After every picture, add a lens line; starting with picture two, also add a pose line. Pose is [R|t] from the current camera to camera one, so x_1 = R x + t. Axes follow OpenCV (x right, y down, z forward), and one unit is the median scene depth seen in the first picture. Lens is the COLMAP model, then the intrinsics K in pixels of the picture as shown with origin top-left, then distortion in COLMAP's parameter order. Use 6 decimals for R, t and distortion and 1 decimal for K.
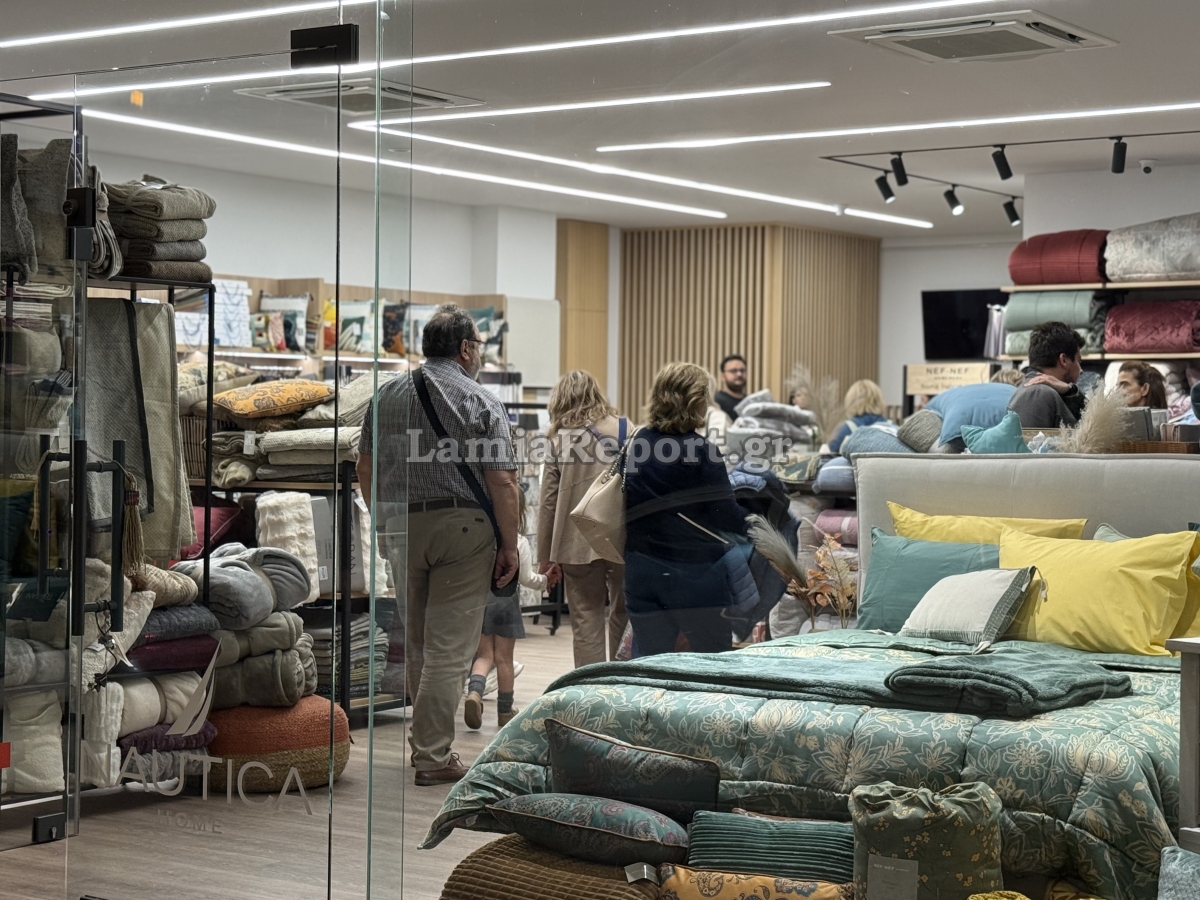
lens RADIAL K [[2182.0, 0, 600.3], [0, 2182.0, 449.7], [0, 0, 1]] dist [0.065175, 0.000000]
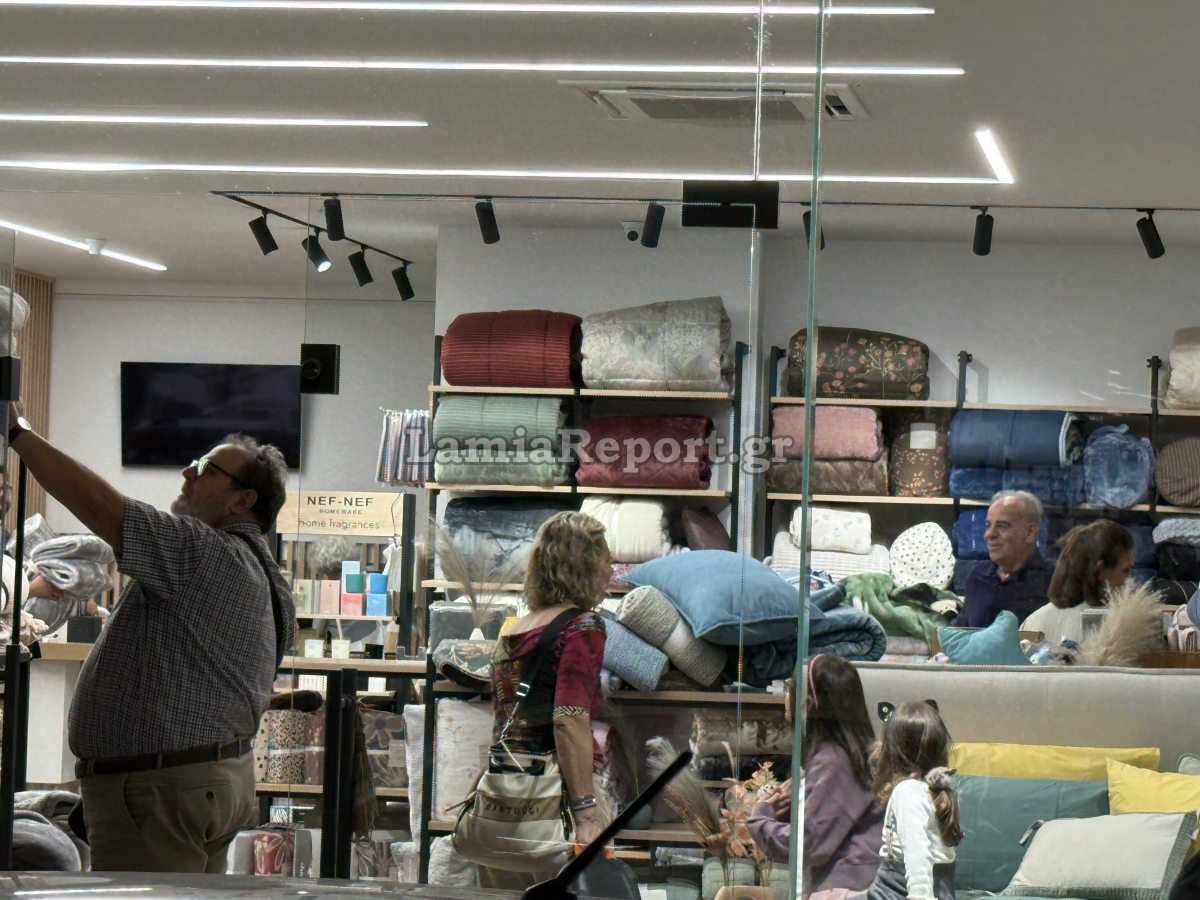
lens RADIAL K [[3630.4, 0, 600.3], [0, 3630.4, 449.3], [0, 0, 1]] dist [0.183071, 0.000000]
pose [[0.898616, 0.027894, 0.437848, -0.289790], [-0.014963, 0.999345, -0.032956, -0.016567], [-0.438480, 0.023063, 0.898445, -0.081971]]
